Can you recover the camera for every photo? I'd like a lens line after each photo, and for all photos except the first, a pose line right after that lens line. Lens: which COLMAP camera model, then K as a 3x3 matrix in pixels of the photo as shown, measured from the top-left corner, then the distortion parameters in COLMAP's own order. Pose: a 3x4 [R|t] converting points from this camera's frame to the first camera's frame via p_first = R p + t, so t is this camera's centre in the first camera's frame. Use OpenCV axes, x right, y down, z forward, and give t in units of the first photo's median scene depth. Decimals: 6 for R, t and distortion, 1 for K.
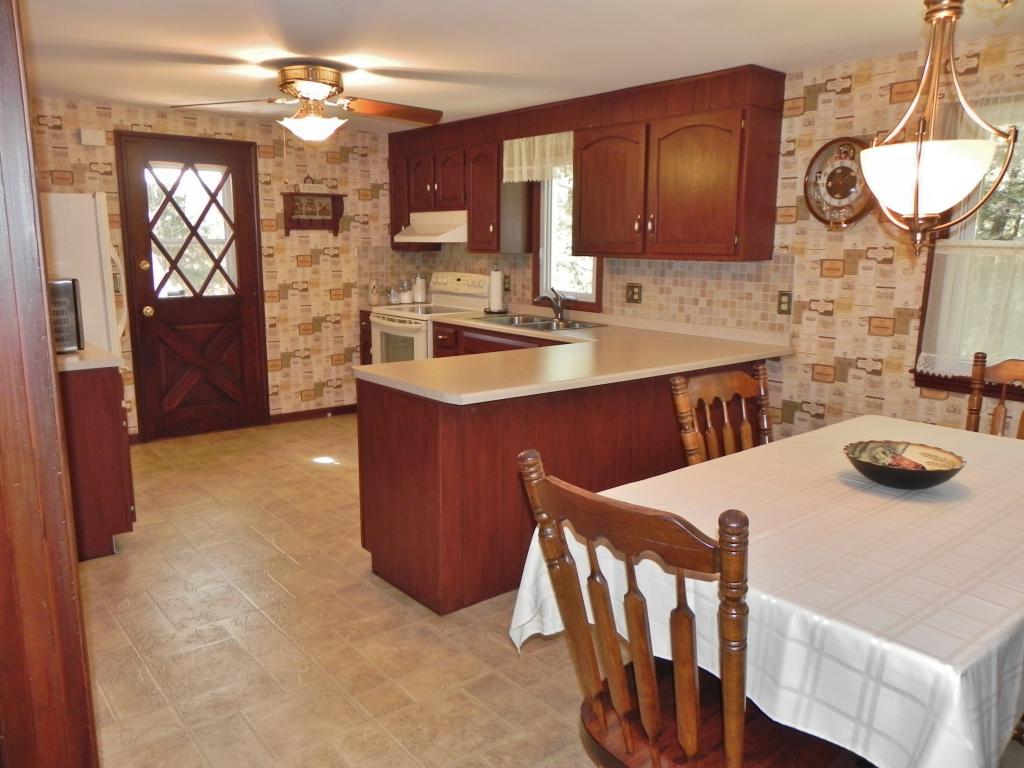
lens RADIAL K [[759.0, 0, 498.2], [0, 759.0, 382.6], [0, 0, 1]] dist [-0.013050, 0.005783]
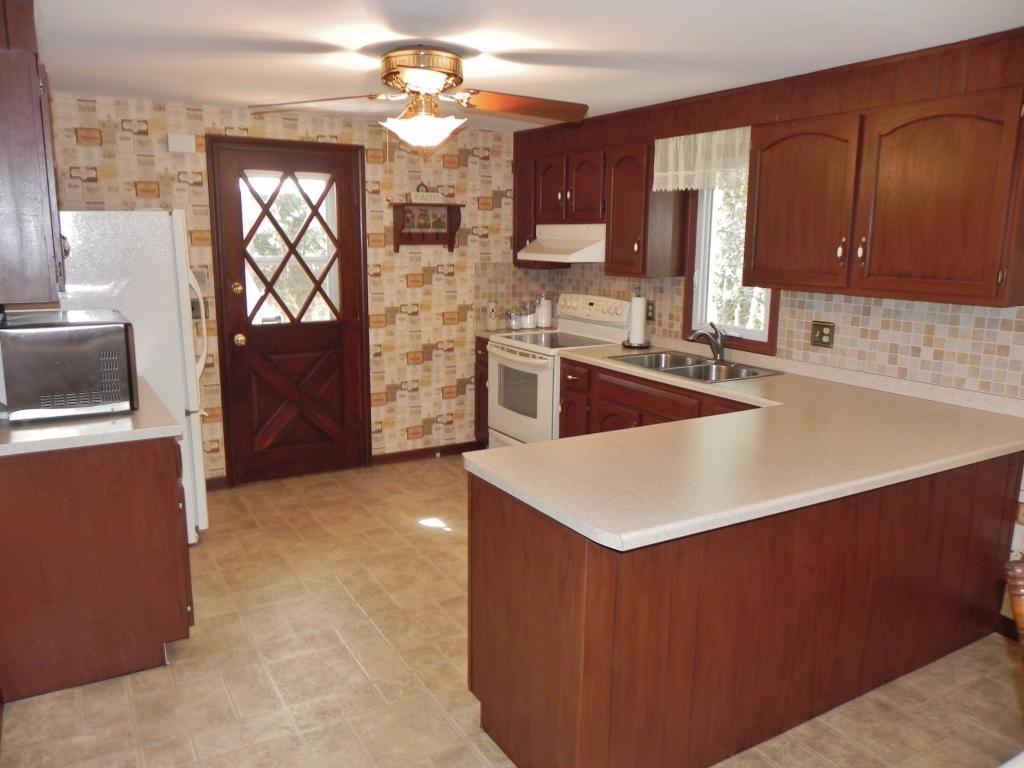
lens RADIAL K [[763.5, 0, 497.9], [0, 763.5, 386.2], [0, 0, 1]] dist [0.005800, 0.001632]
pose [[0.988453, 0.030829, -0.148356, -0.029555], [-0.029506, 0.999503, 0.011109, -0.057725], [0.148625, -0.006603, 0.988872, 0.159027]]
